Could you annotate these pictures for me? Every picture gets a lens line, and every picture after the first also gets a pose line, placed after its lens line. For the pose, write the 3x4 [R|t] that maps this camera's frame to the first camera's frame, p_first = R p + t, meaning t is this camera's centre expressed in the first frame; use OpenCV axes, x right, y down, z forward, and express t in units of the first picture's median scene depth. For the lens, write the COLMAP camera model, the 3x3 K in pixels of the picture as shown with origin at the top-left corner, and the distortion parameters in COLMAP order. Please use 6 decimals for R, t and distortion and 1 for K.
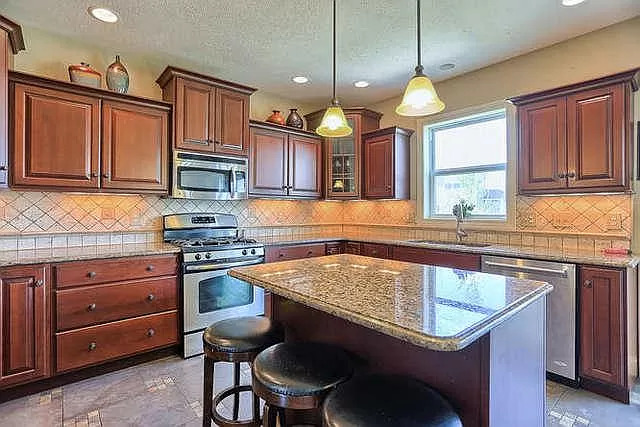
lens RADIAL K [[312.7, 0, 319.4], [0, 312.7, 209.7], [0, 0, 1]] dist [-0.040400, 0.032415]
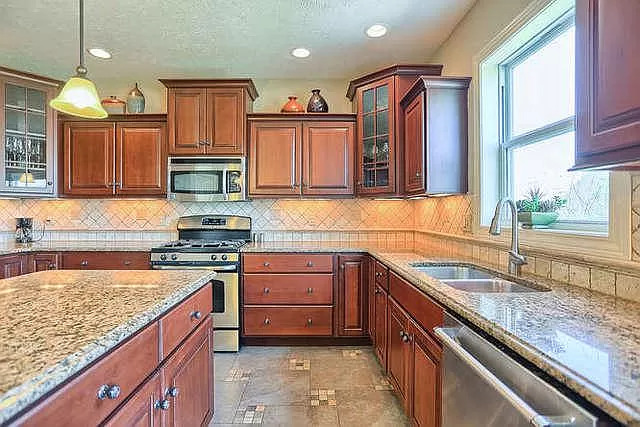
lens RADIAL K [[312.4, 0, 313.1], [0, 312.4, 213.5], [0, 0, 1]] dist [-0.006279, 0.001551]
pose [[0.766251, -0.000554, -0.642541, 0.589193], [0.002265, 0.999996, 0.001839, 0.005384], [0.642538, -0.002864, 0.766249, 0.469778]]
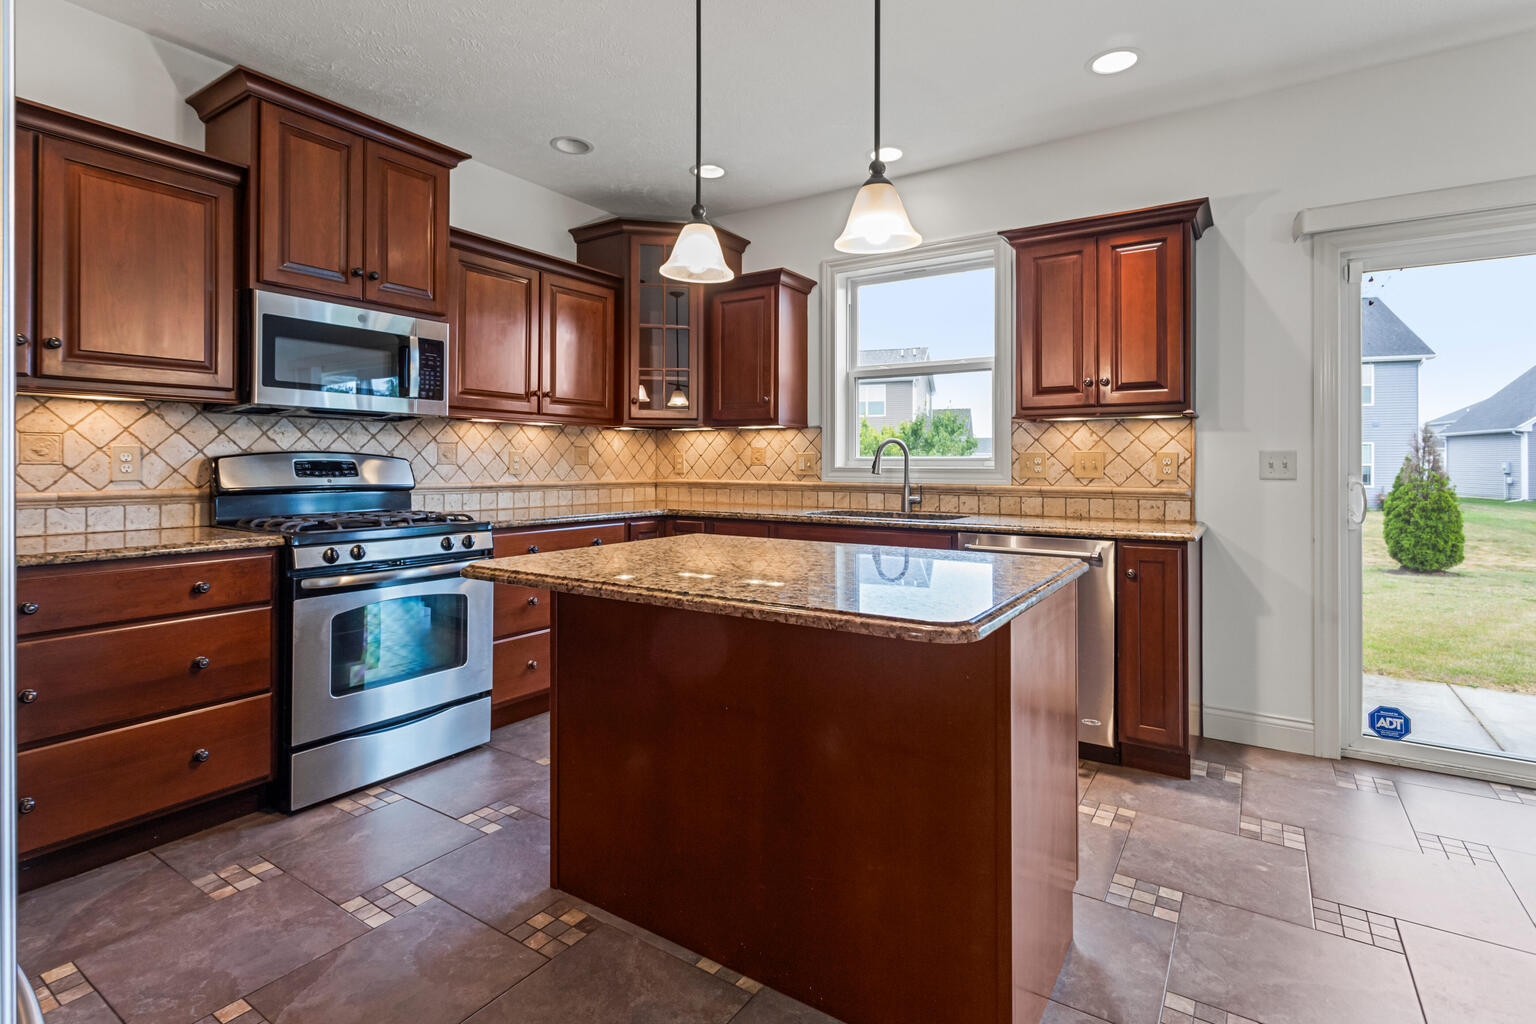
lens RADIAL K [[746.5, 0, 768.6], [0, 746.5, 454.9], [0, 0, 1]] dist [0.037916, 0.000733]
pose [[0.960604, 0.003431, 0.277900, -0.107252], [-0.000891, 0.999957, -0.009266, 0.026451], [-0.277920, 0.008653, 0.960565, -0.096952]]
